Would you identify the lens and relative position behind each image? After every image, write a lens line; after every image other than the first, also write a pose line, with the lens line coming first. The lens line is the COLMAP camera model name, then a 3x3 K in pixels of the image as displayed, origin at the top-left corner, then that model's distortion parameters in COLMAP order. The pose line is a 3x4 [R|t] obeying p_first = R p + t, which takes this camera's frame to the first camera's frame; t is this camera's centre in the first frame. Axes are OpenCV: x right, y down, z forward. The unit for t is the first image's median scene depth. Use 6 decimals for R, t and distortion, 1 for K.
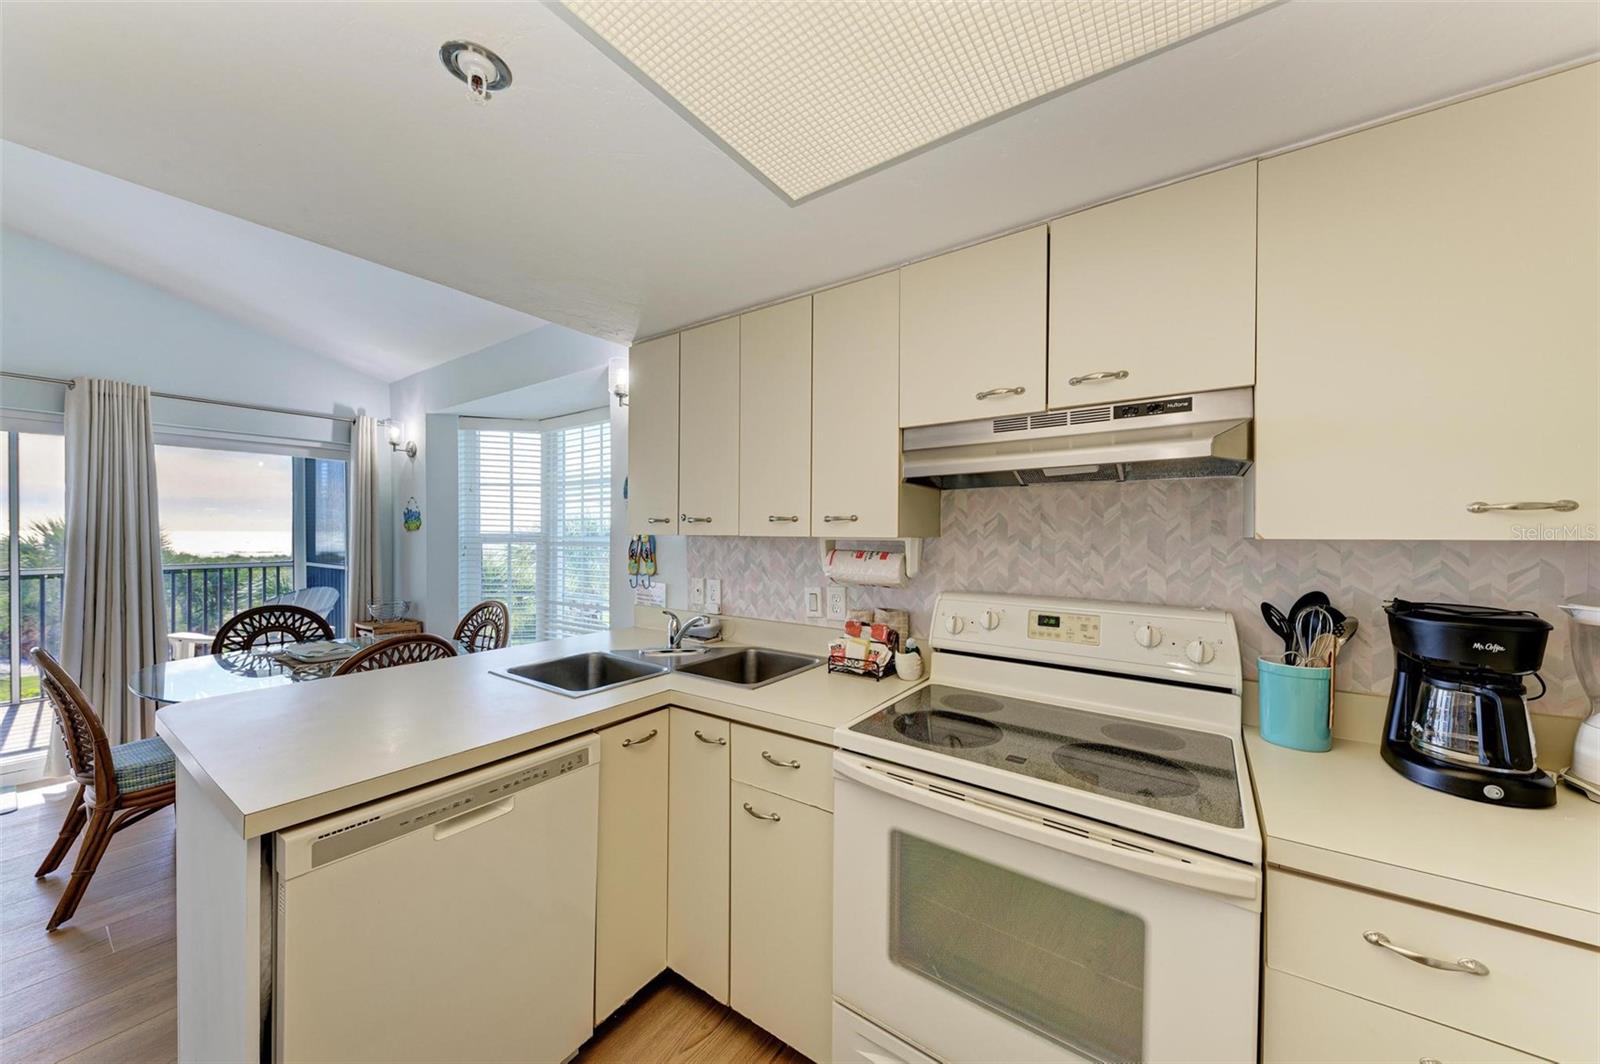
lens RADIAL K [[563.4, 0, 802.3], [0, 563.4, 537.7], [0, 0, 1]] dist [0.013724, -0.002055]
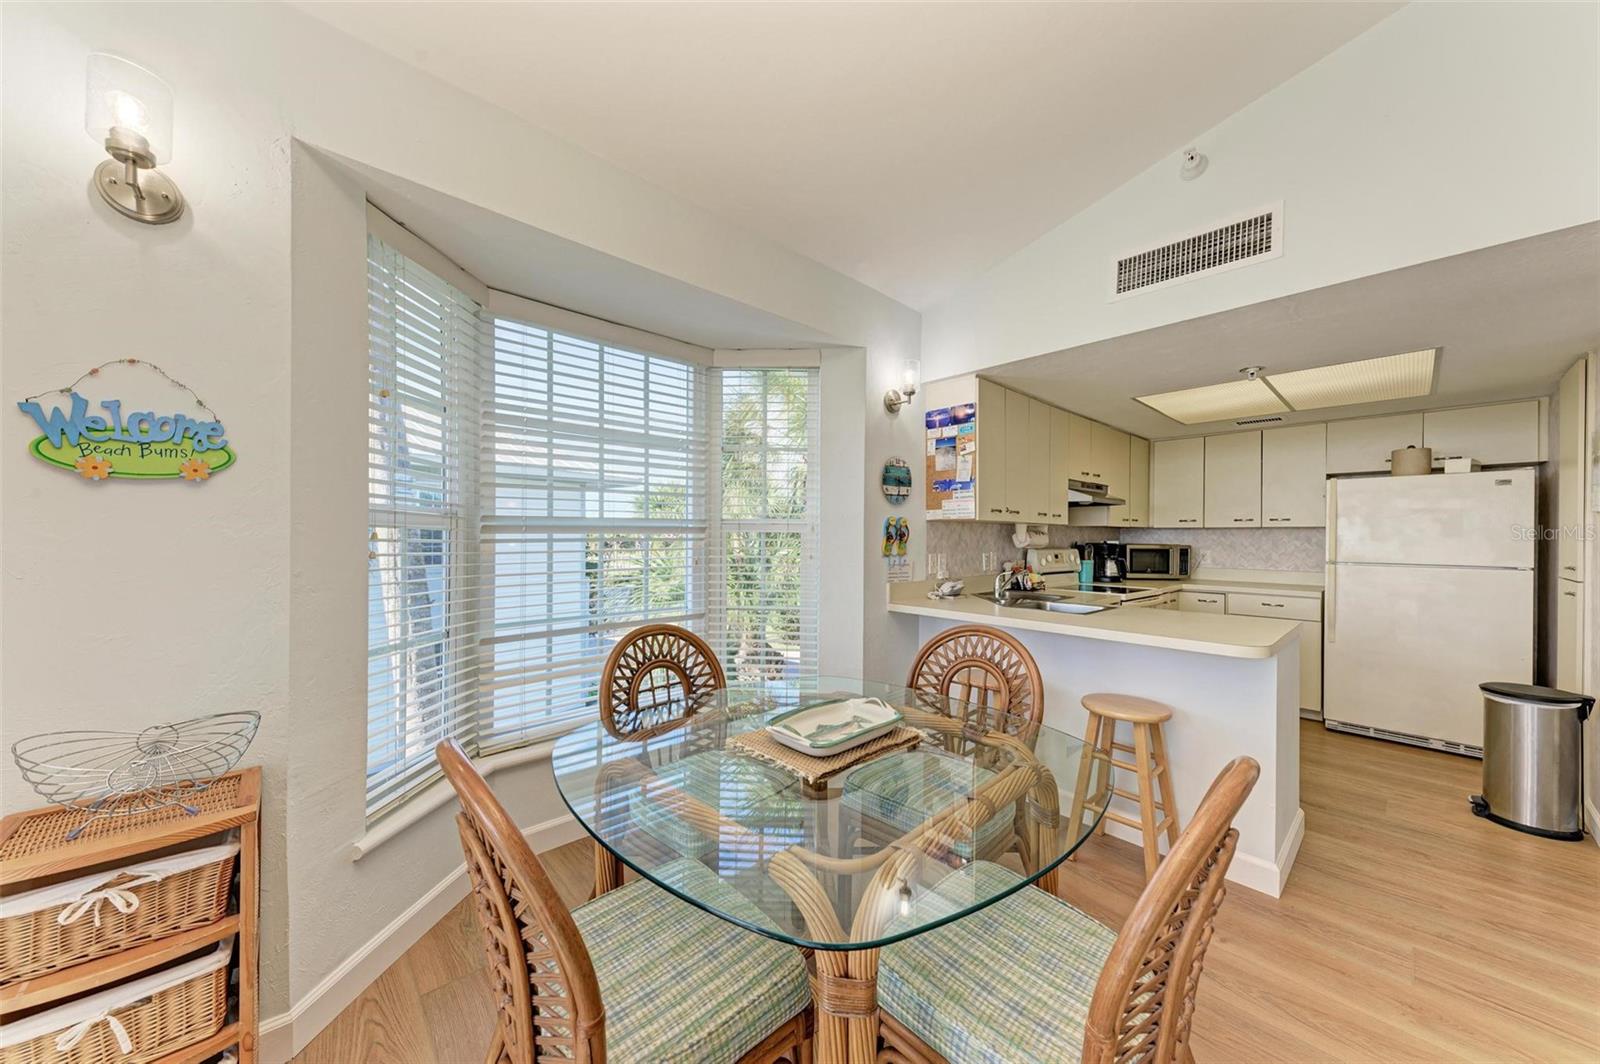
lens RADIAL K [[544.4, 0, 803.2], [0, 544.4, 535.9], [0, 0, 1]] dist [0.009713, -0.001703]
pose [[0.211221, -0.001854, 0.977437, -1.714223], [0.000610, 0.999998, 0.001765, 0.031848], [-0.977438, 0.000224, 0.211222, 1.183877]]
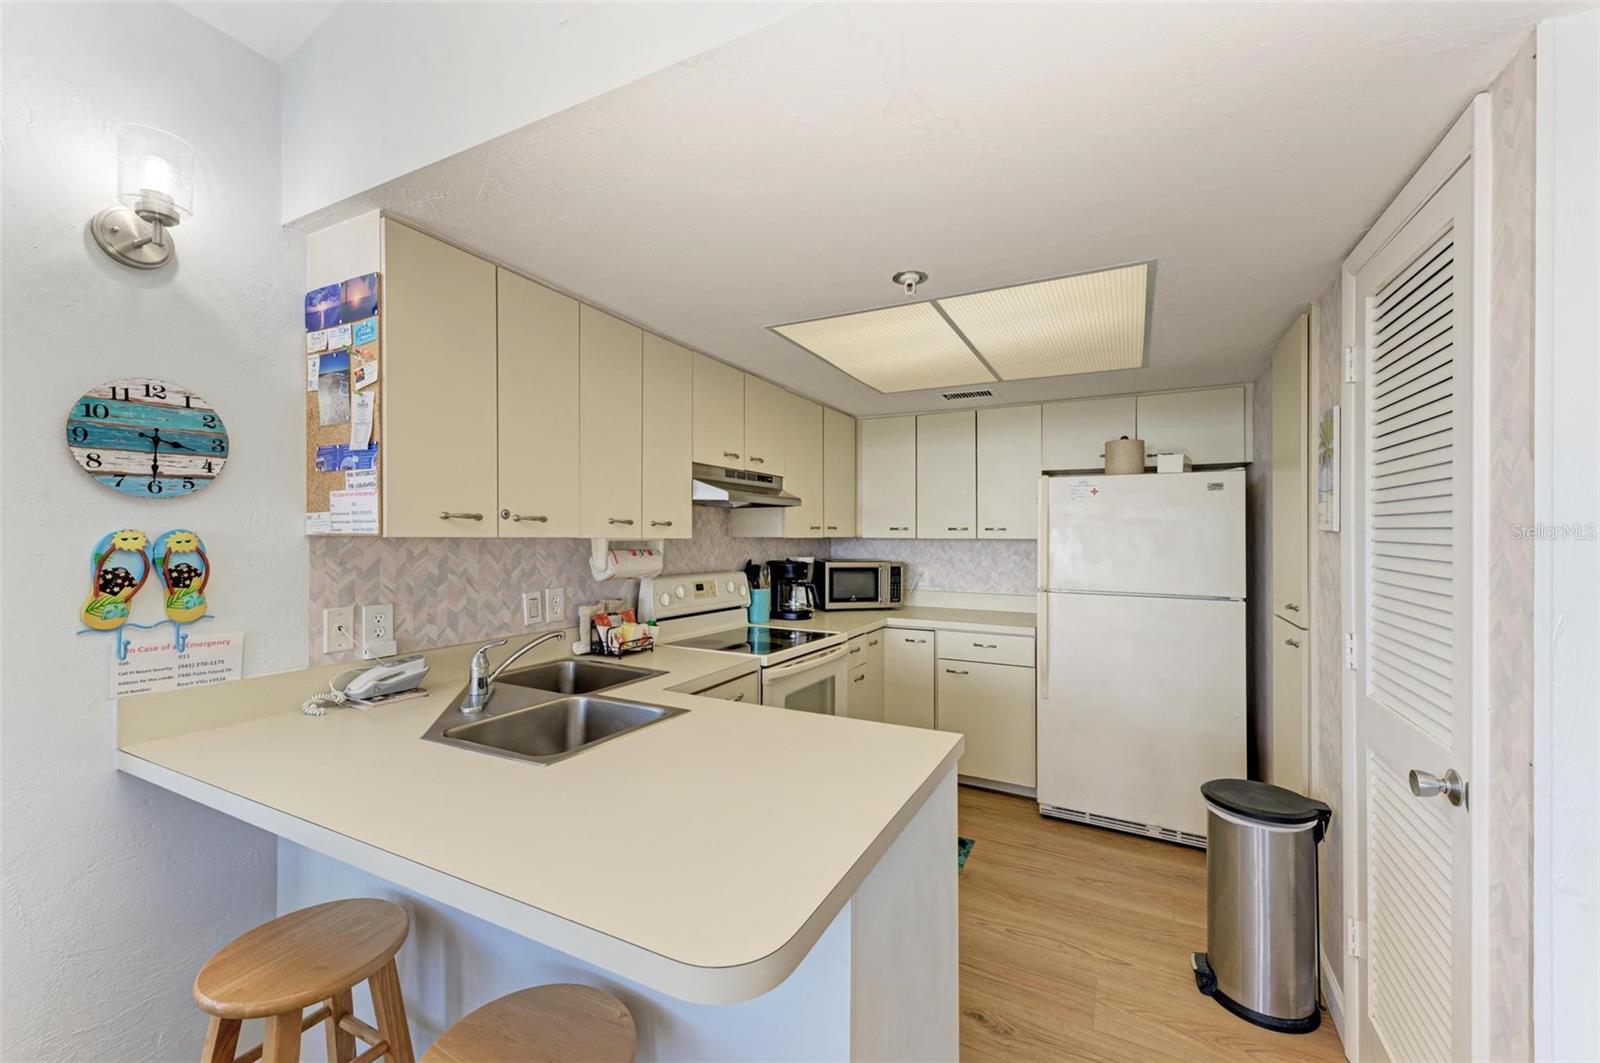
lens RADIAL K [[622.6, 0, 798.6], [0, 622.6, 526.6], [0, 0, 1]] dist [0.016486, -0.002967]
pose [[-0.132199, 0.011234, 0.991160, -1.055131], [-0.000774, 0.999934, -0.011437, -0.008865], [-0.991223, -0.002280, -0.132181, 0.692787]]
